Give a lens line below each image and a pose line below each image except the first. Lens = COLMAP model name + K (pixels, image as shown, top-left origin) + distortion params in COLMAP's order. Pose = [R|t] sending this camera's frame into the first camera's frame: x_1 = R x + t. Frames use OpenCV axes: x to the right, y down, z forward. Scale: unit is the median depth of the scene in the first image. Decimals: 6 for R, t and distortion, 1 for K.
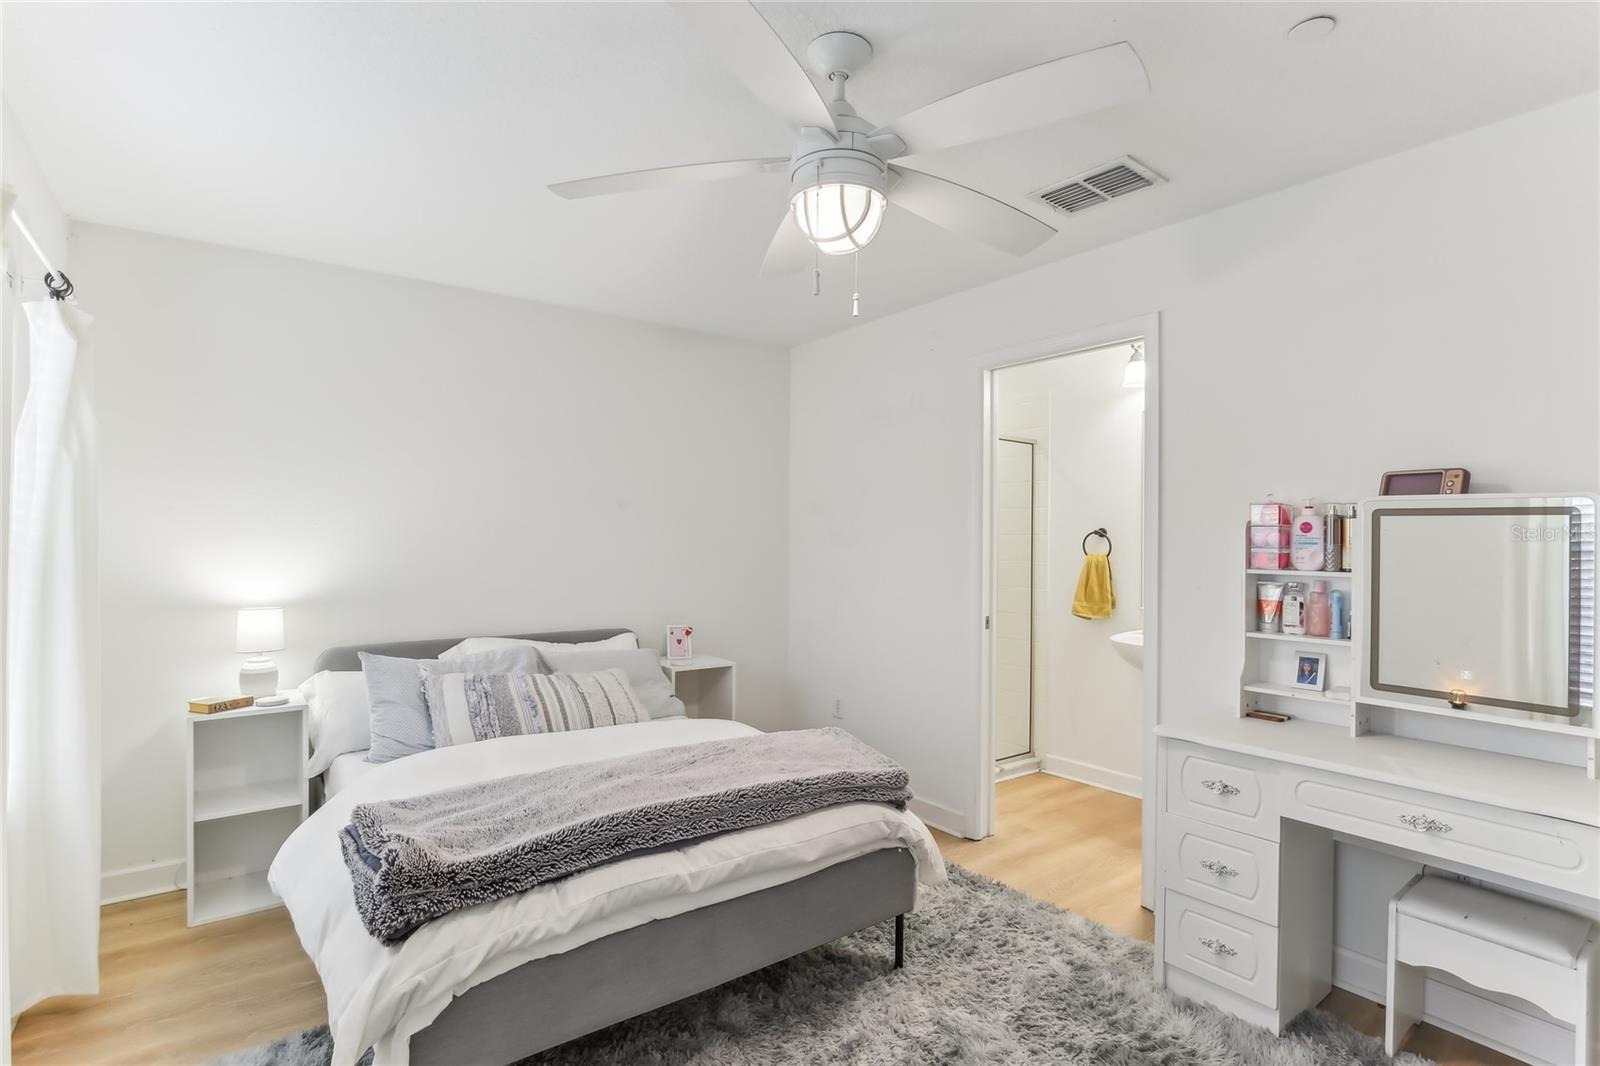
lens RADIAL K [[777.5, 0, 793.6], [0, 777.5, 533.3], [0, 0, 1]] dist [-0.029527, 0.001475]
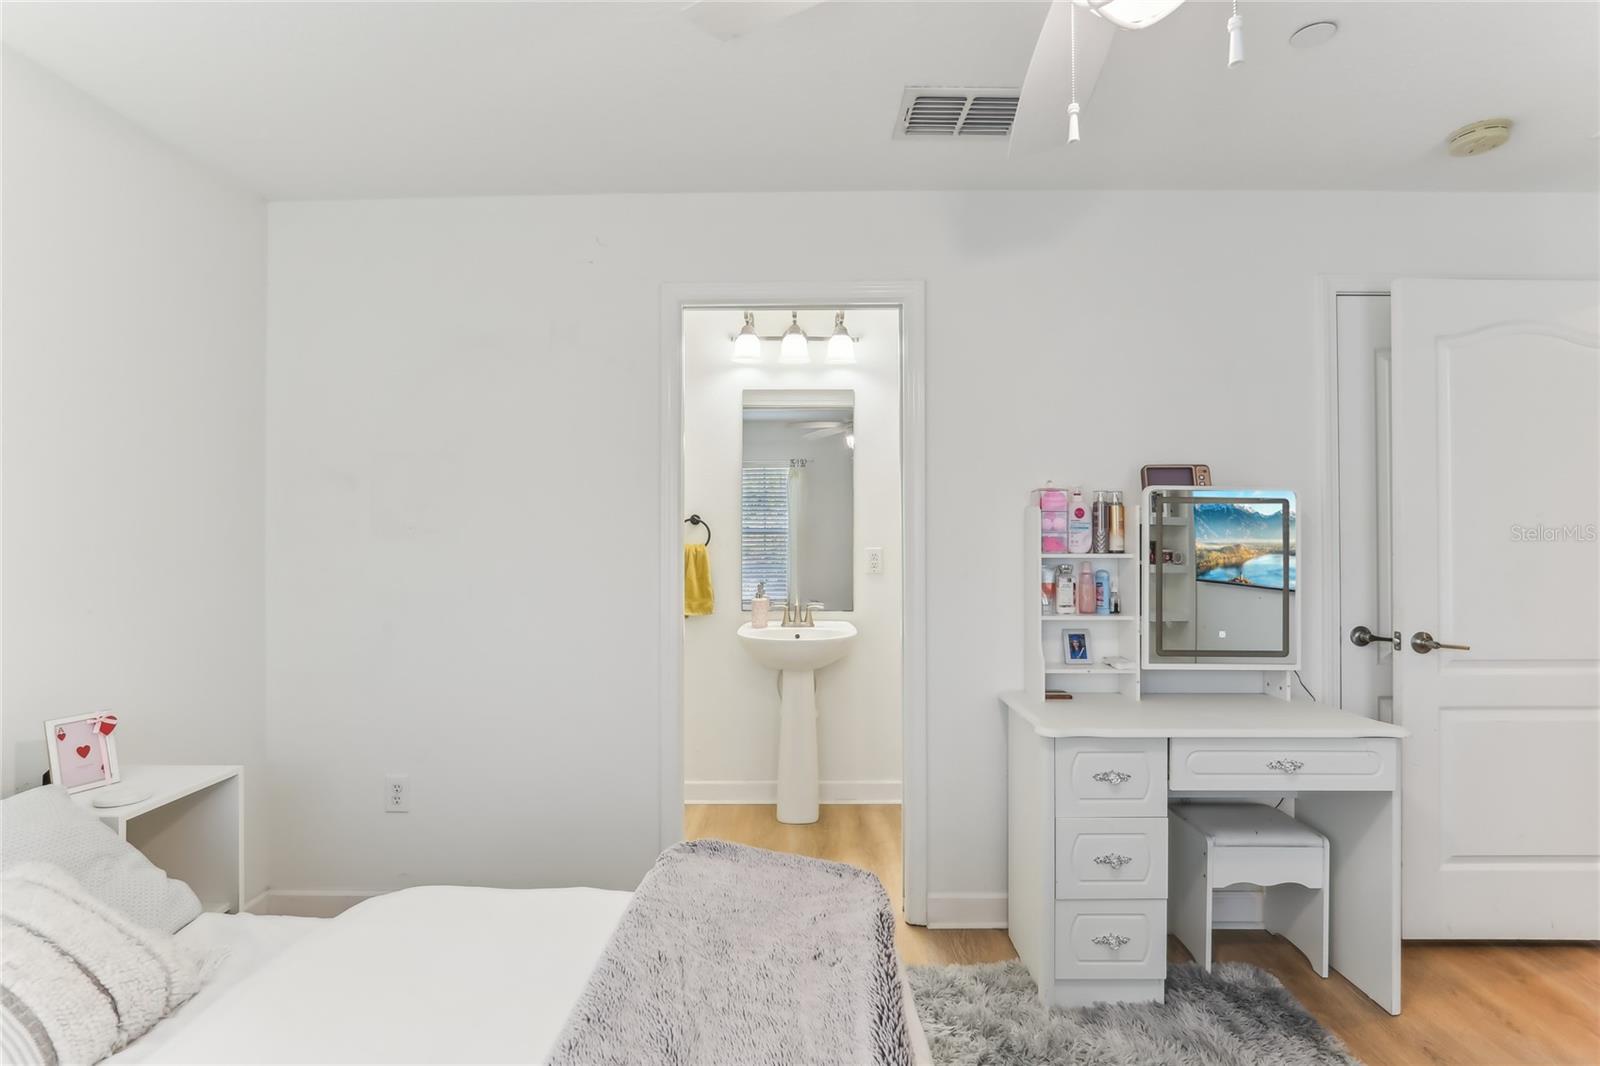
lens RADIAL K [[757.8, 0, 800.3], [0, 757.8, 530.0], [0, 0, 1]] dist [-0.018180, 0.000046]
pose [[0.606546, -0.006607, 0.795021, -0.406925], [-0.000175, 0.999964, 0.008444, 0.007074], [-0.795049, -0.005260, 0.606523, 0.669605]]
